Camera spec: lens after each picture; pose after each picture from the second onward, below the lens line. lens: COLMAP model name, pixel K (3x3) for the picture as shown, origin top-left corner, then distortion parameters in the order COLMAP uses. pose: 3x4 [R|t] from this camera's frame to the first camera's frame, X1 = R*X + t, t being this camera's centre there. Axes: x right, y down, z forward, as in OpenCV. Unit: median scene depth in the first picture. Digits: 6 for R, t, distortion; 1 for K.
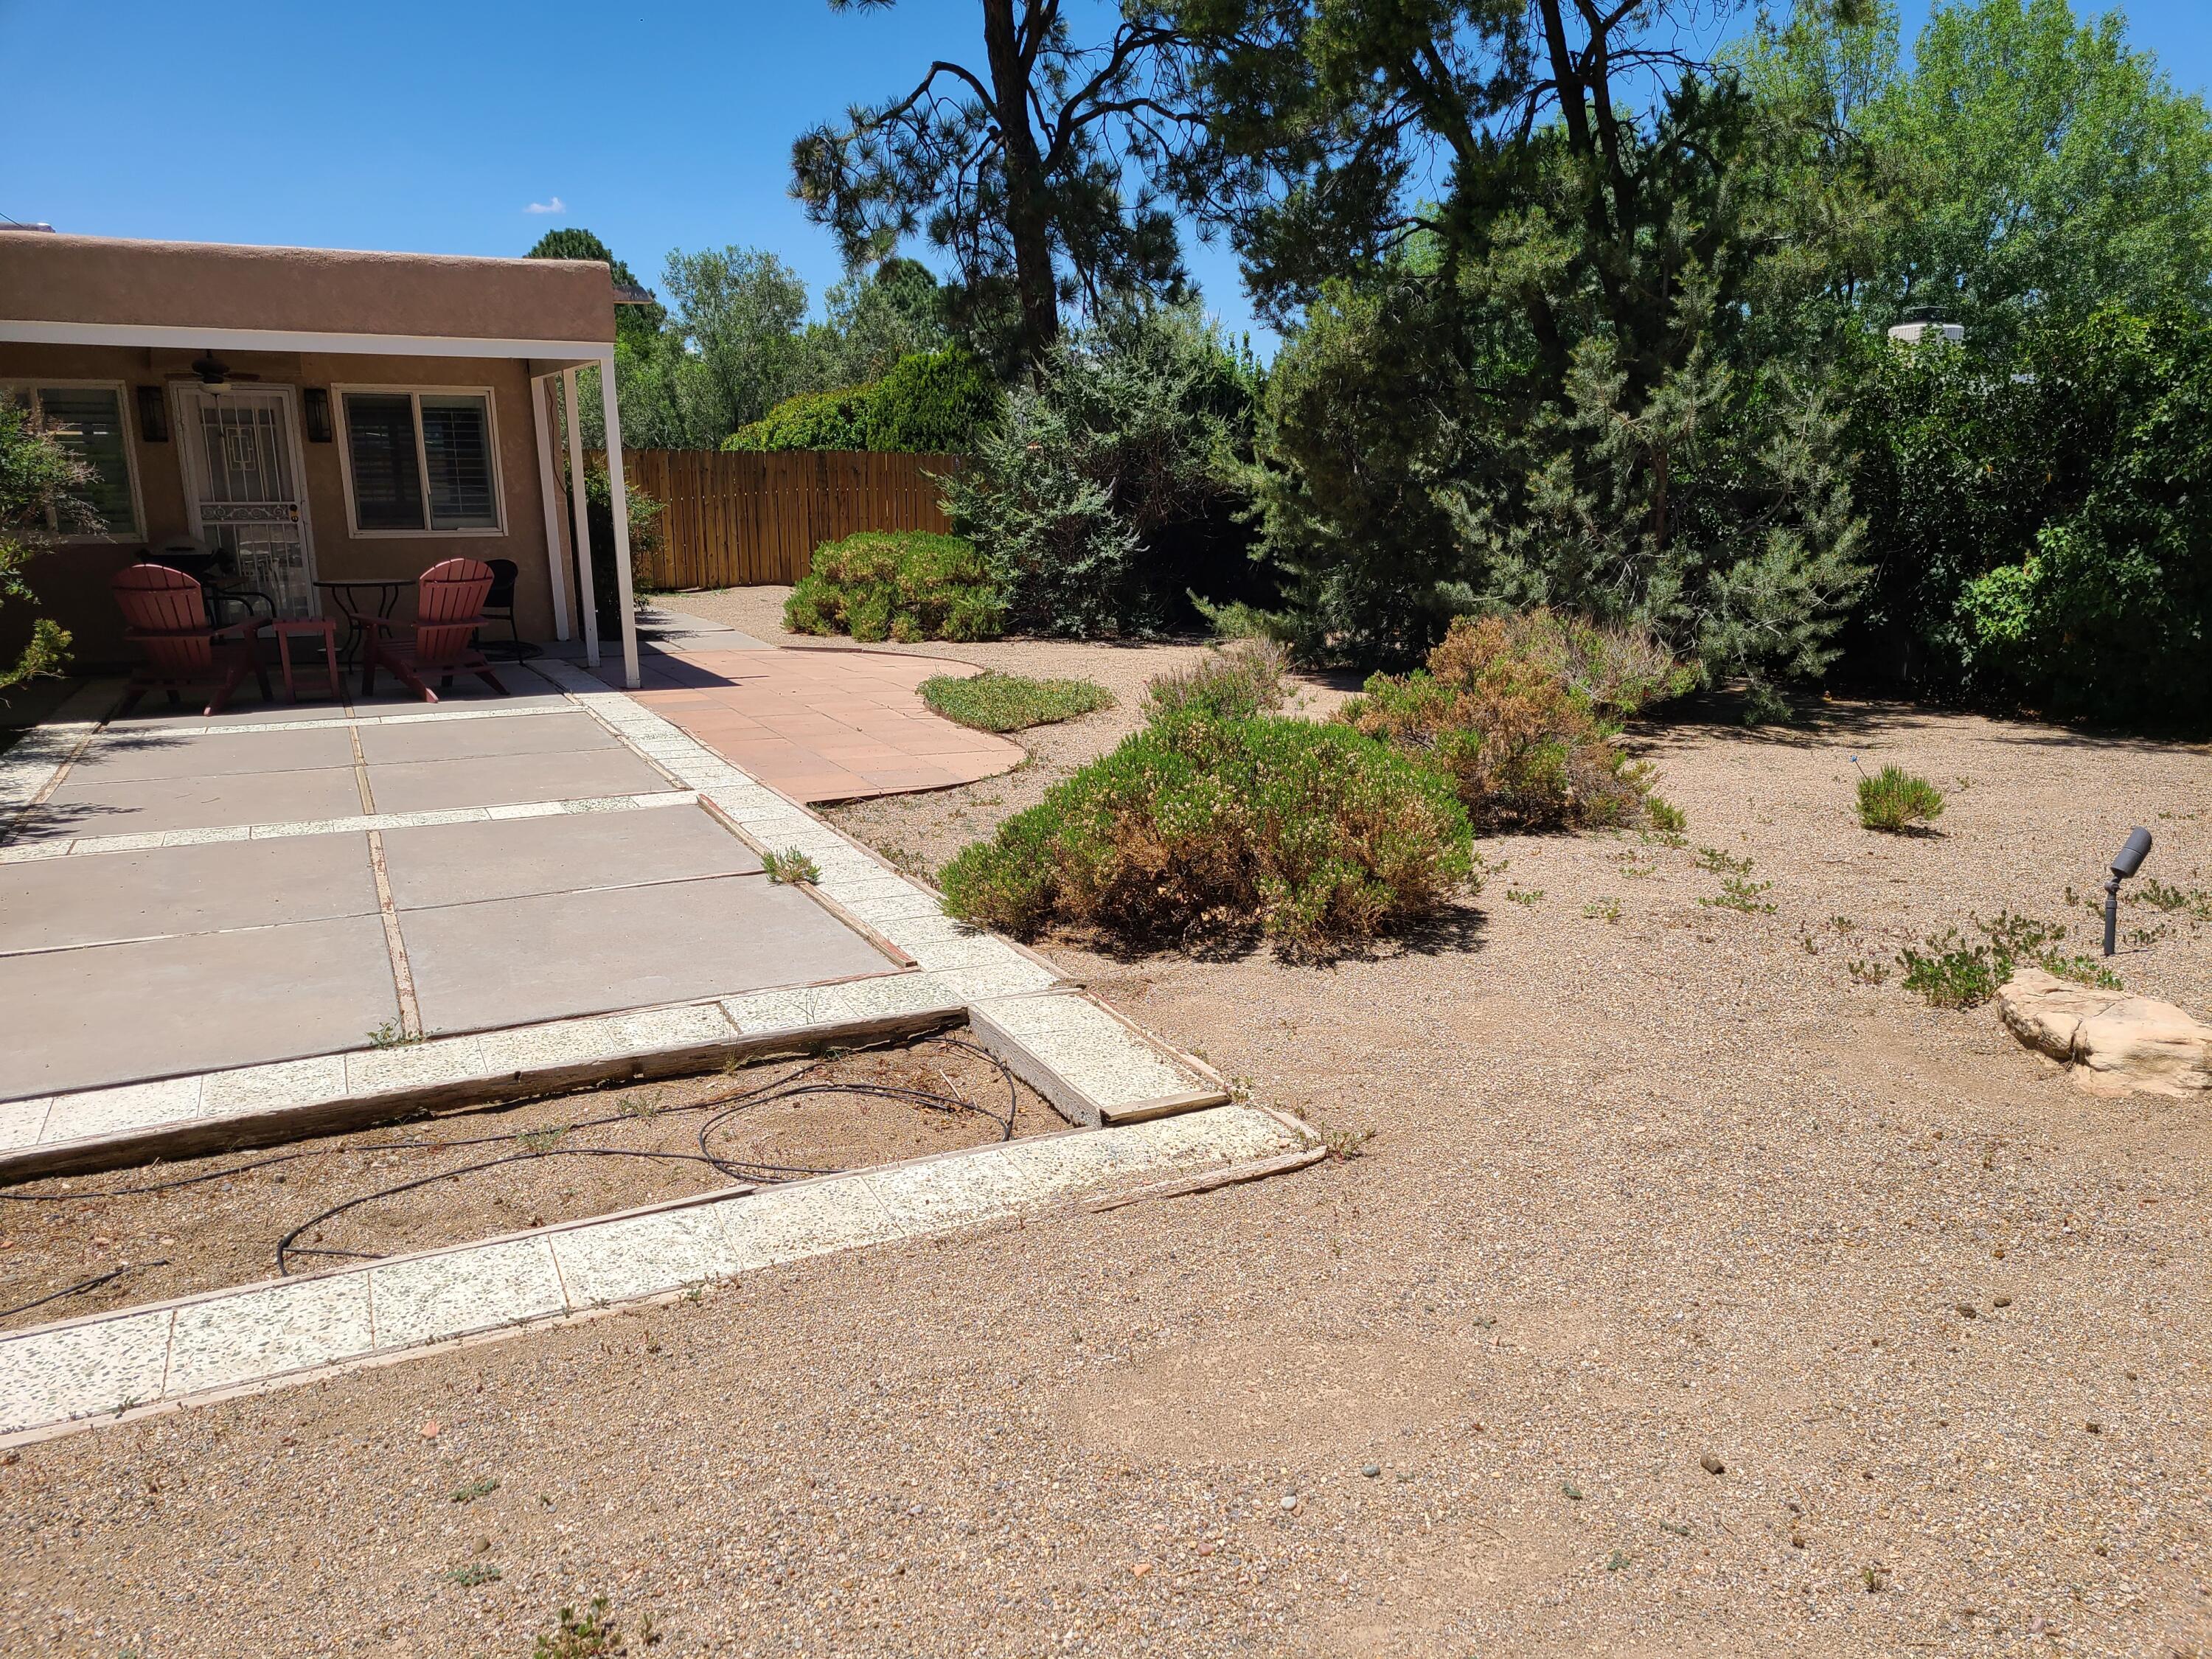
lens RADIAL K [[1656.9, 0, 1116.5], [0, 1656.9, 857.6], [0, 0, 1]] dist [0.063946, -0.050450]
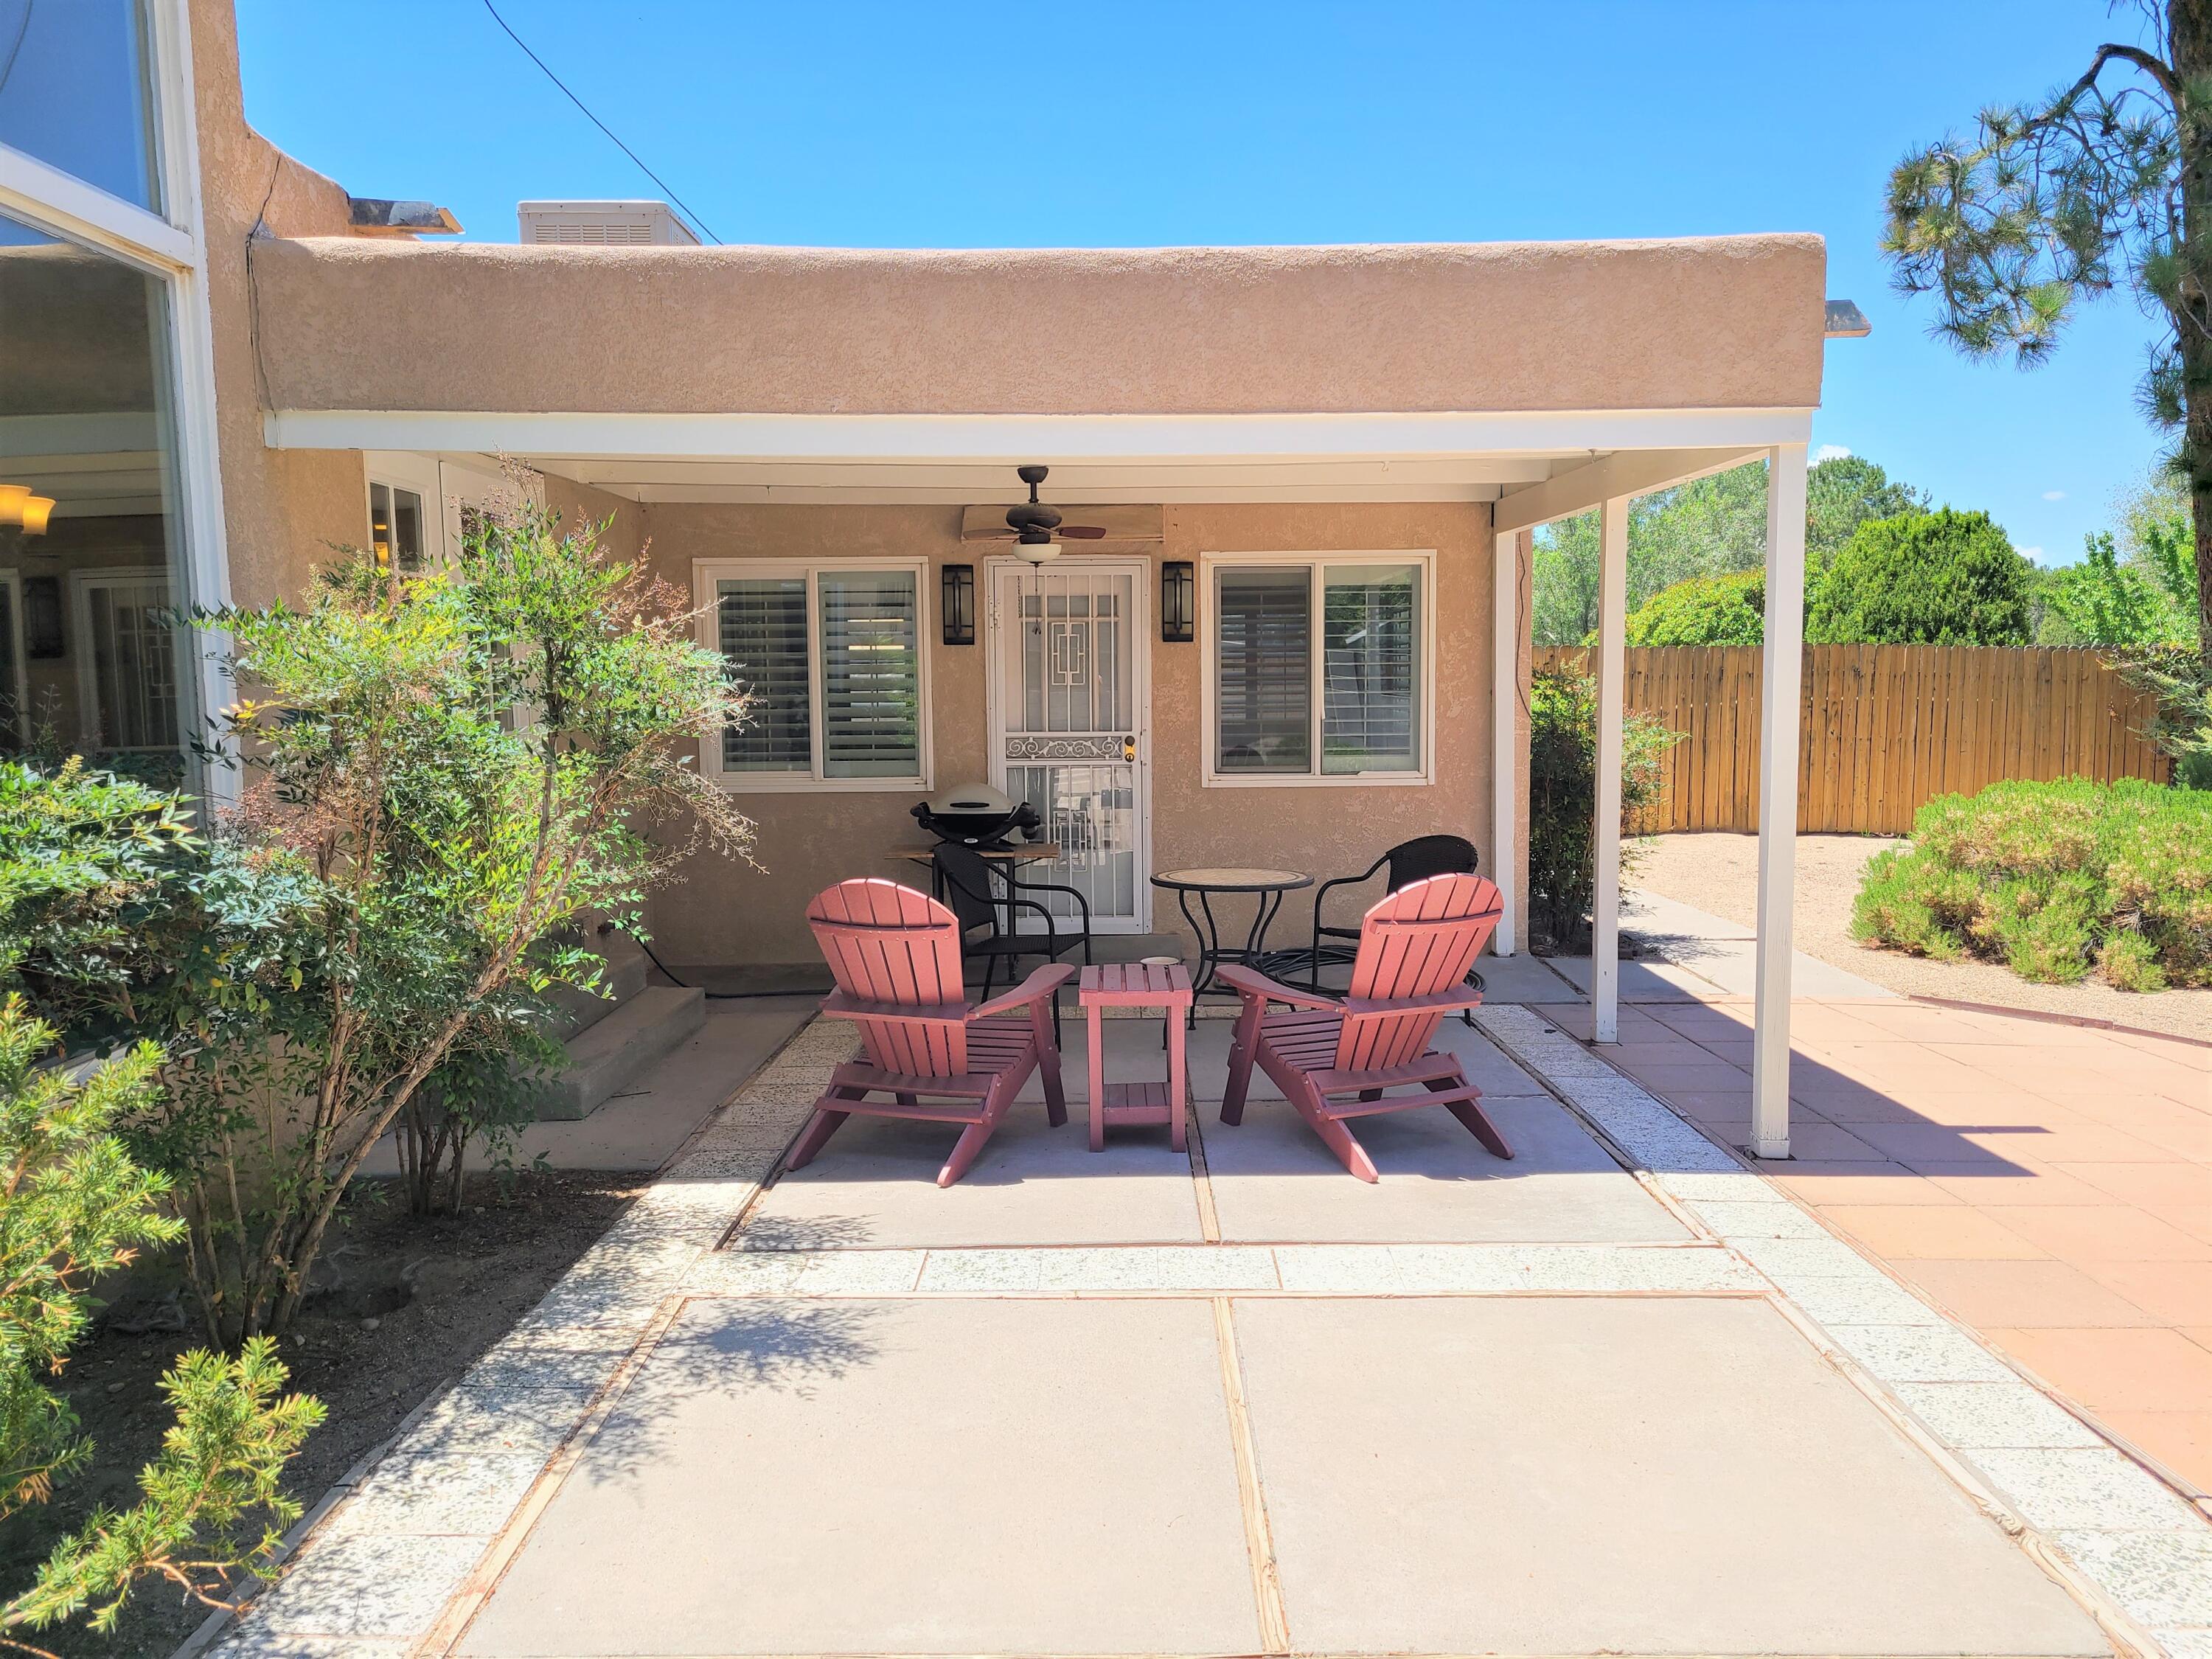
lens RADIAL K [[1656.9, 0, 1103.2], [0, 1656.9, 830.3], [0, 0, 1]] dist [0.063946, -0.050450]
pose [[0.898476, 0.039201, -0.437268, -0.274773], [-0.096421, 0.989307, -0.109430, -0.130135], [0.428303, 0.140483, 0.892648, 0.541246]]
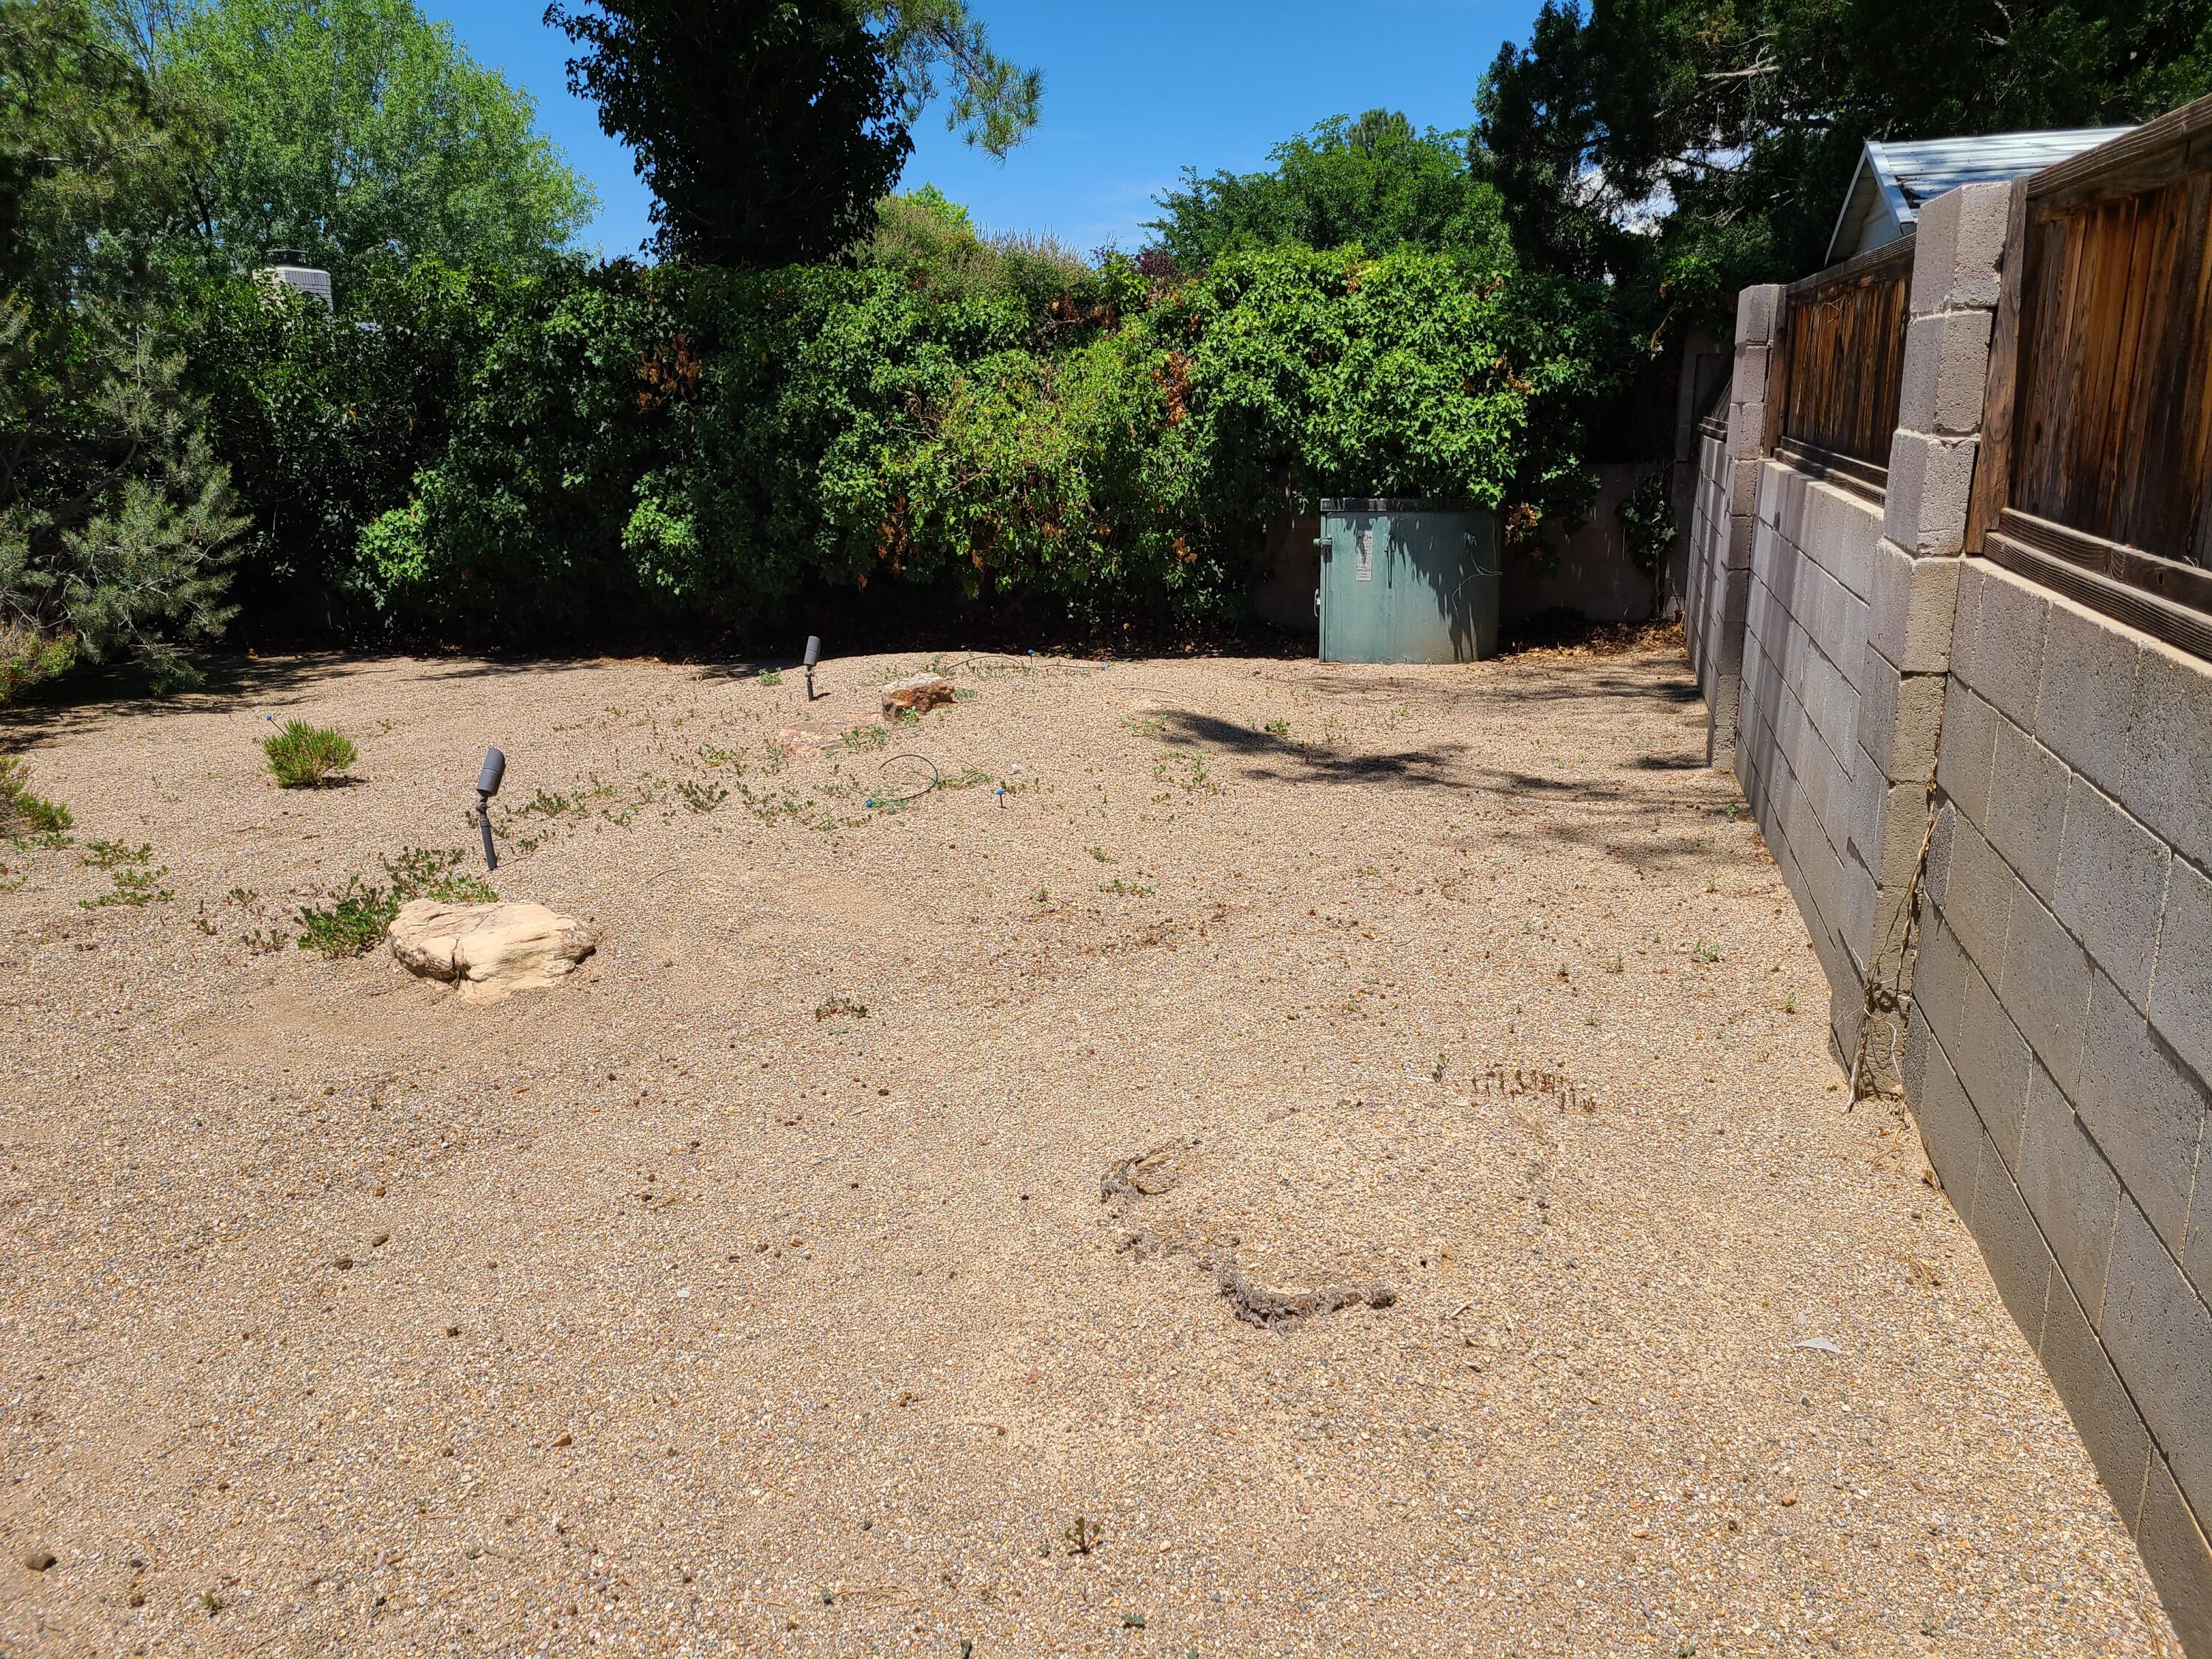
lens RADIAL K [[1656.9, 0, 1121.1], [0, 1656.9, 839.3], [0, 0, 1]] dist [0.063946, -0.050450]
pose [[0.657930, -0.203643, 0.725023, 0.040522], [0.189283, 0.976555, 0.102525, 0.002761], [-0.728904, 0.069780, 0.681051, -0.008783]]
